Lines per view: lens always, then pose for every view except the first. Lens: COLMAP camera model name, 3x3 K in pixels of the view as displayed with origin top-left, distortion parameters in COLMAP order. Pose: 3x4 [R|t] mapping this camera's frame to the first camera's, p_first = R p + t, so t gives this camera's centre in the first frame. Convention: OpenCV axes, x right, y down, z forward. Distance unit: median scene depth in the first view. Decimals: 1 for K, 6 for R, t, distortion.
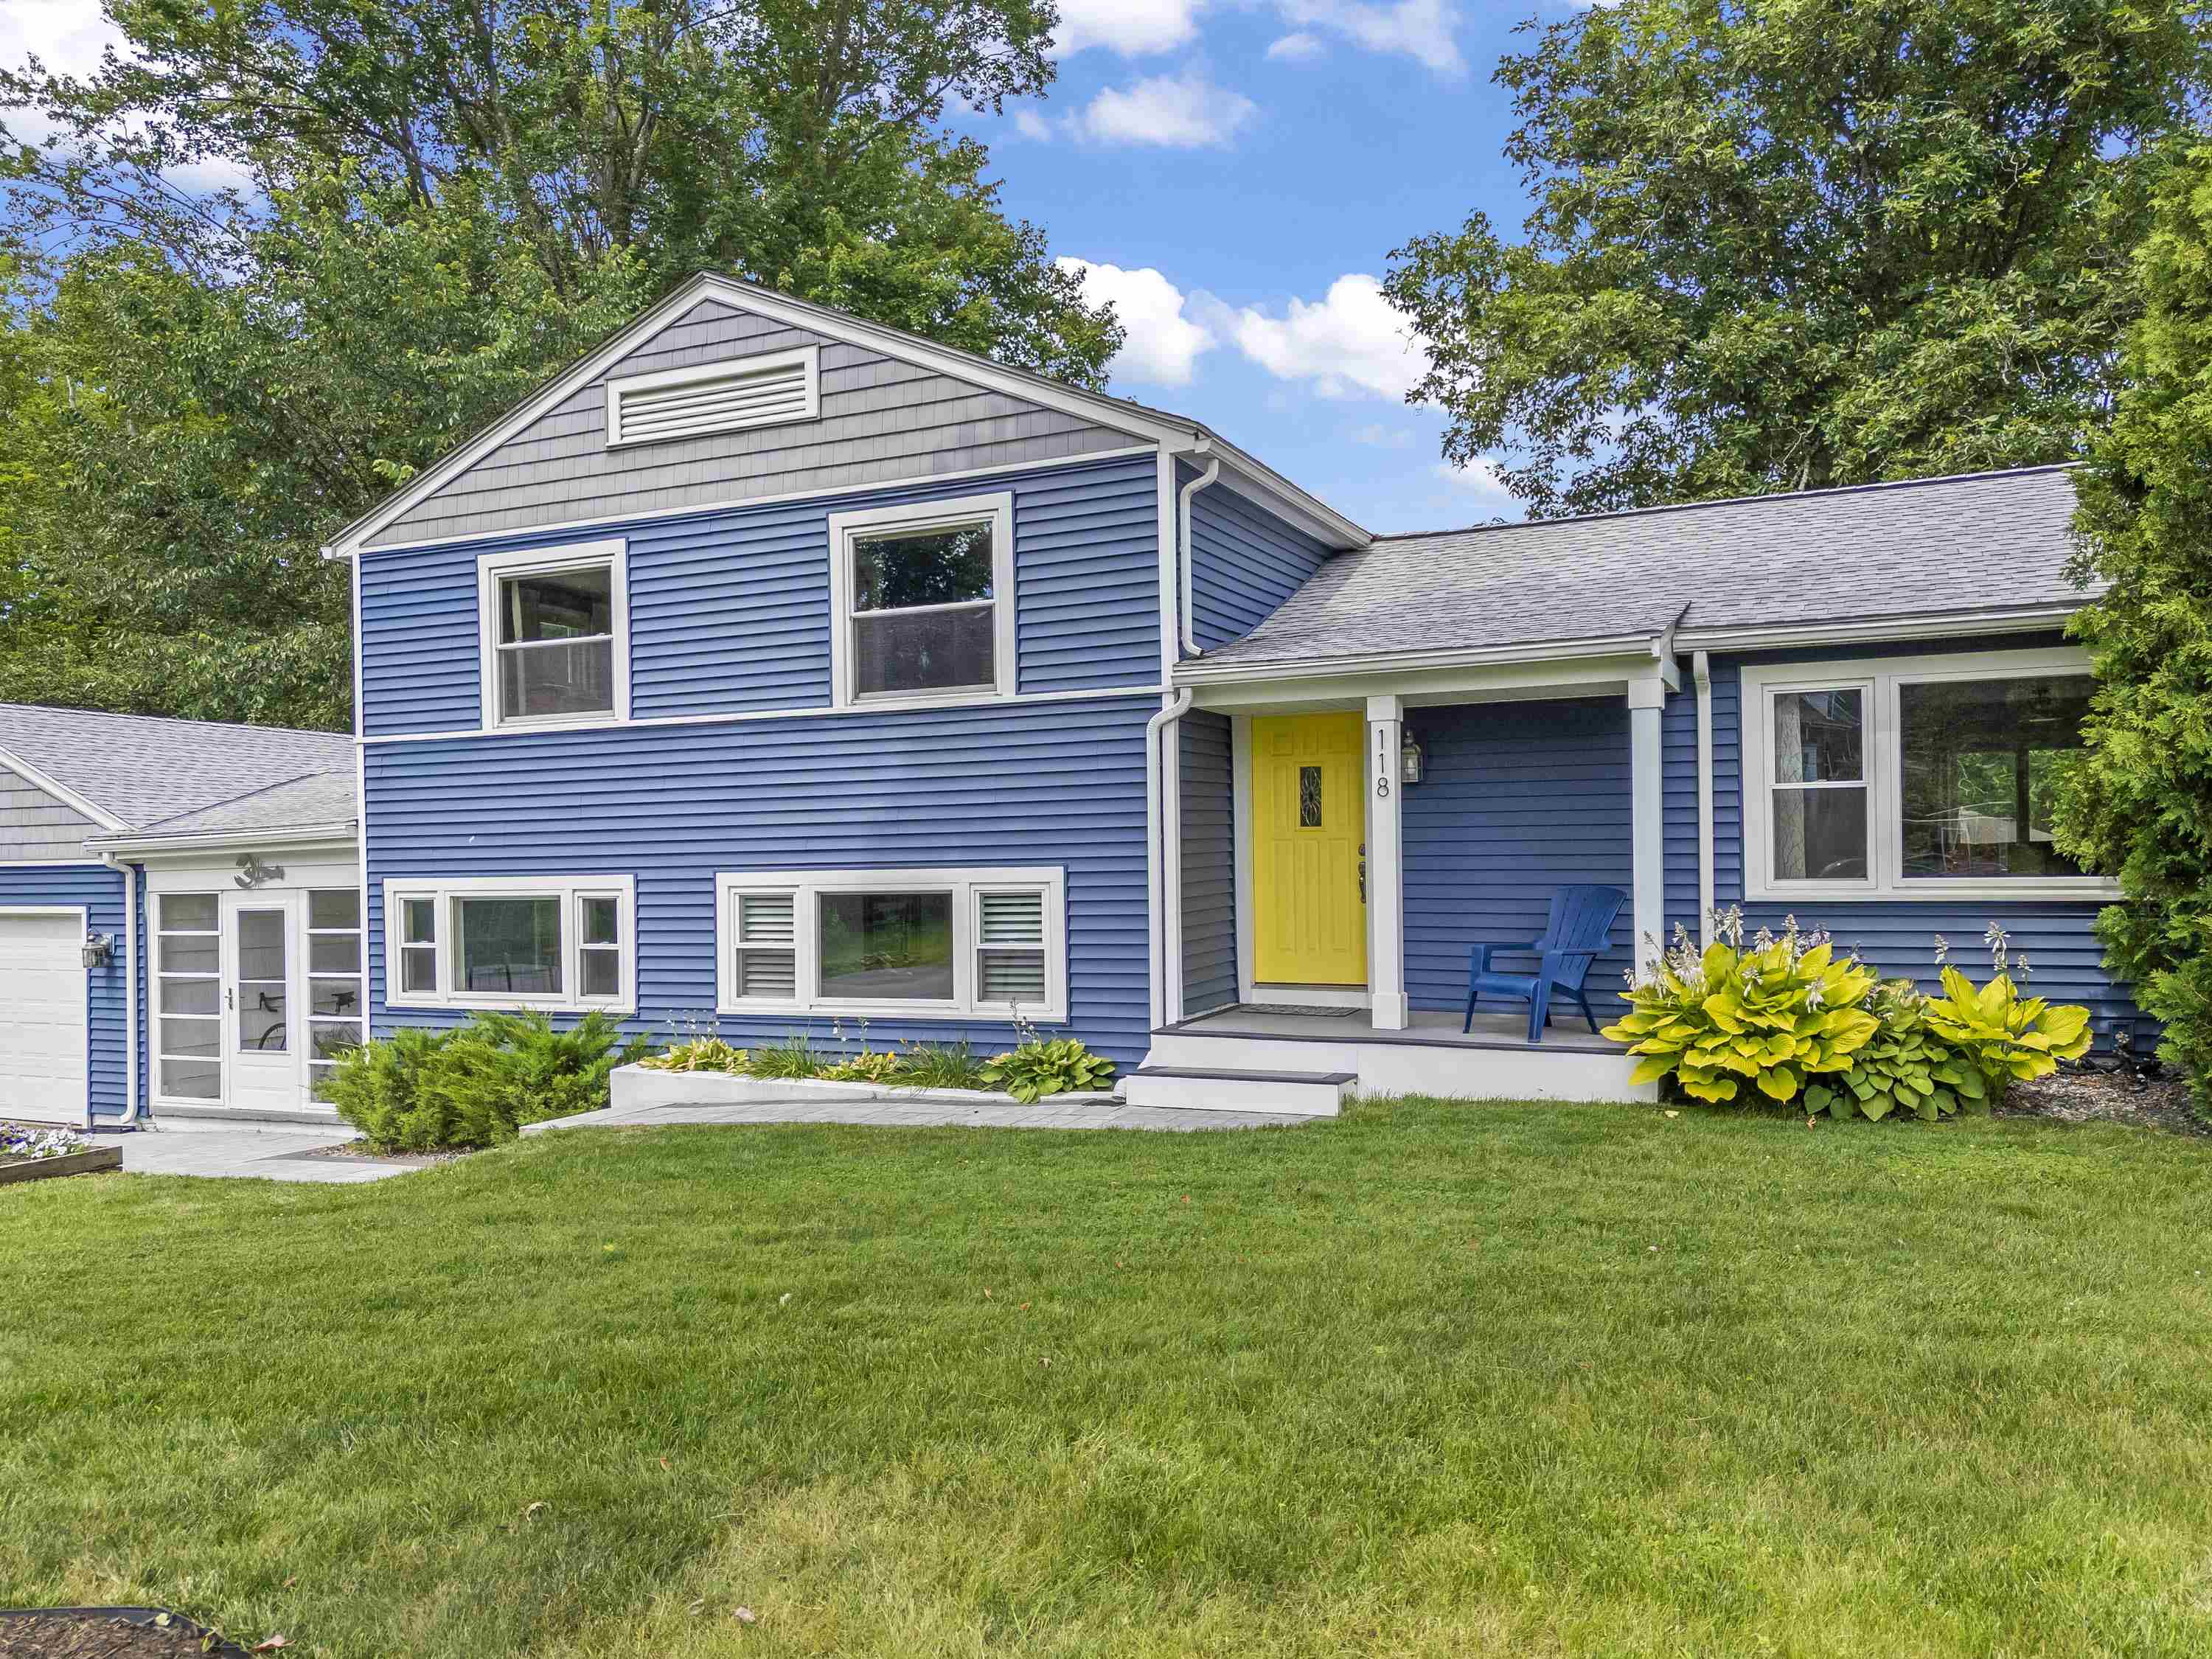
lens RADIAL K [[1673.7, 0, 1100.4], [0, 1673.7, 853.5], [0, 0, 1]] dist [0.072648, -0.038012]
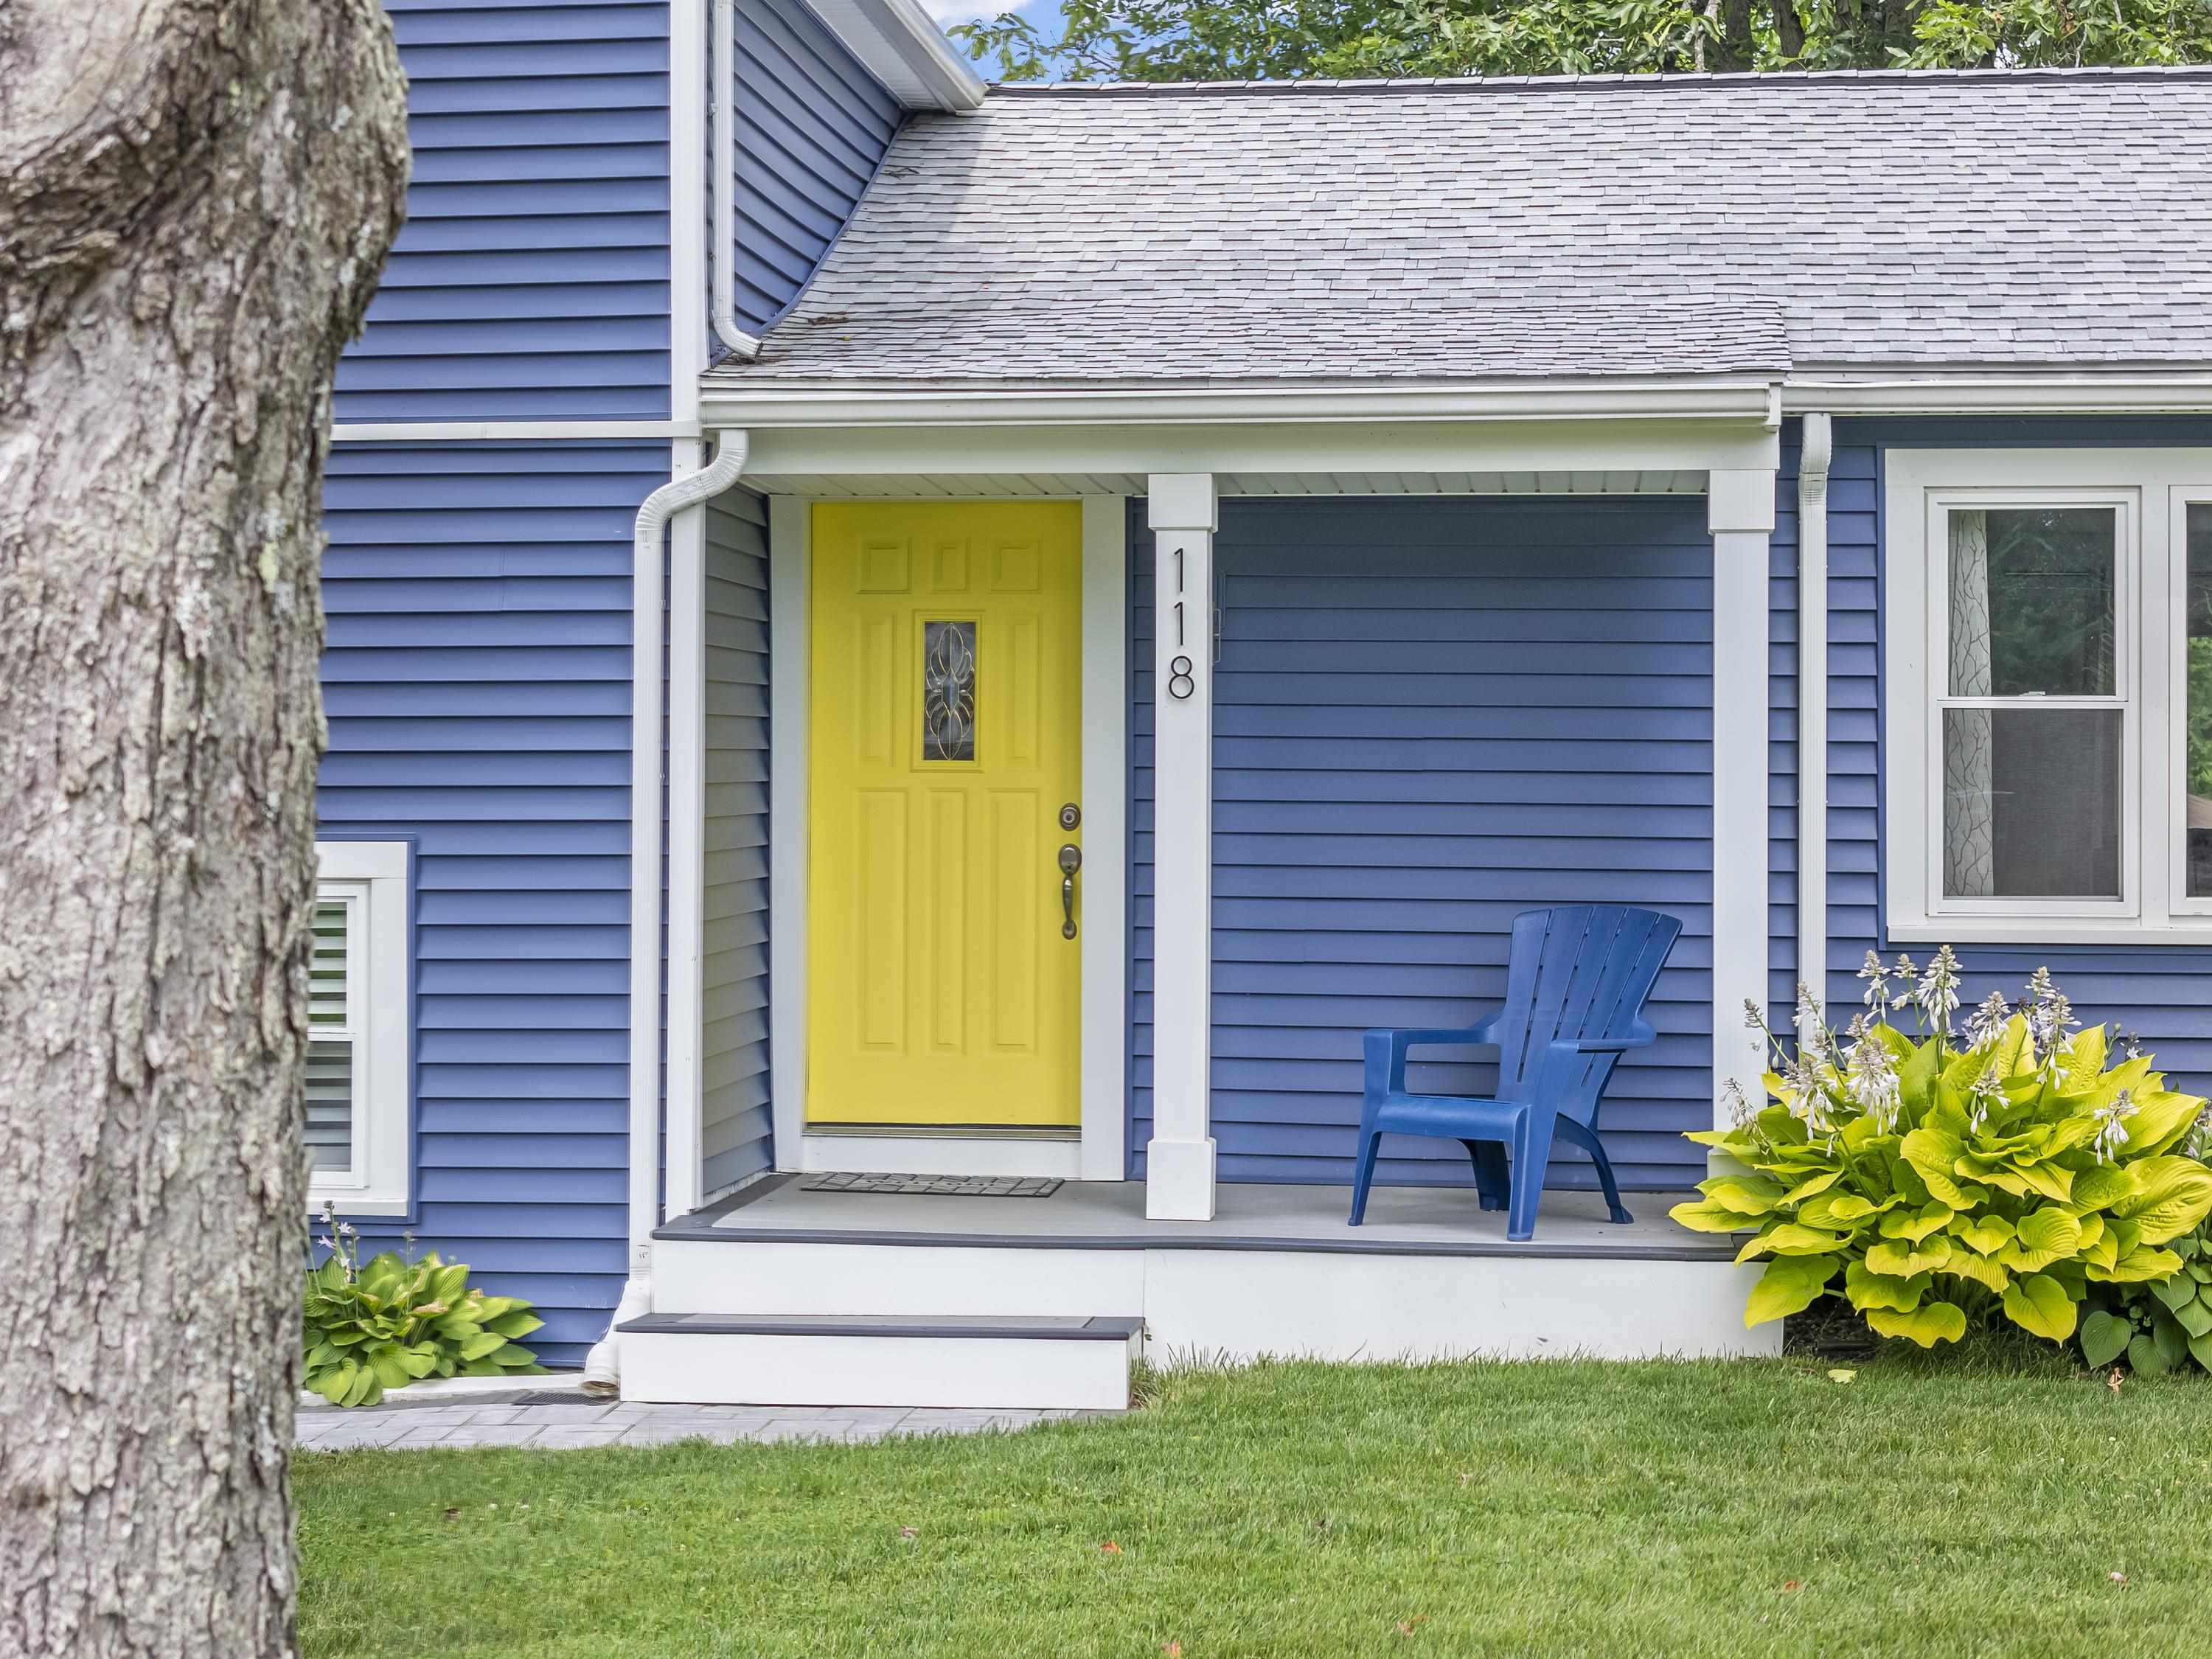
lens RADIAL K [[4605.5, 0, 1124.0], [0, 4605.5, 822.7], [0, 0, 1]] dist [-0.005253, 0.000000]
pose [[0.944138, 0.020304, 0.328924, -0.221295], [-0.020350, 0.999787, -0.003305, 0.002889], [-0.328921, -0.003573, 0.944351, -0.135780]]
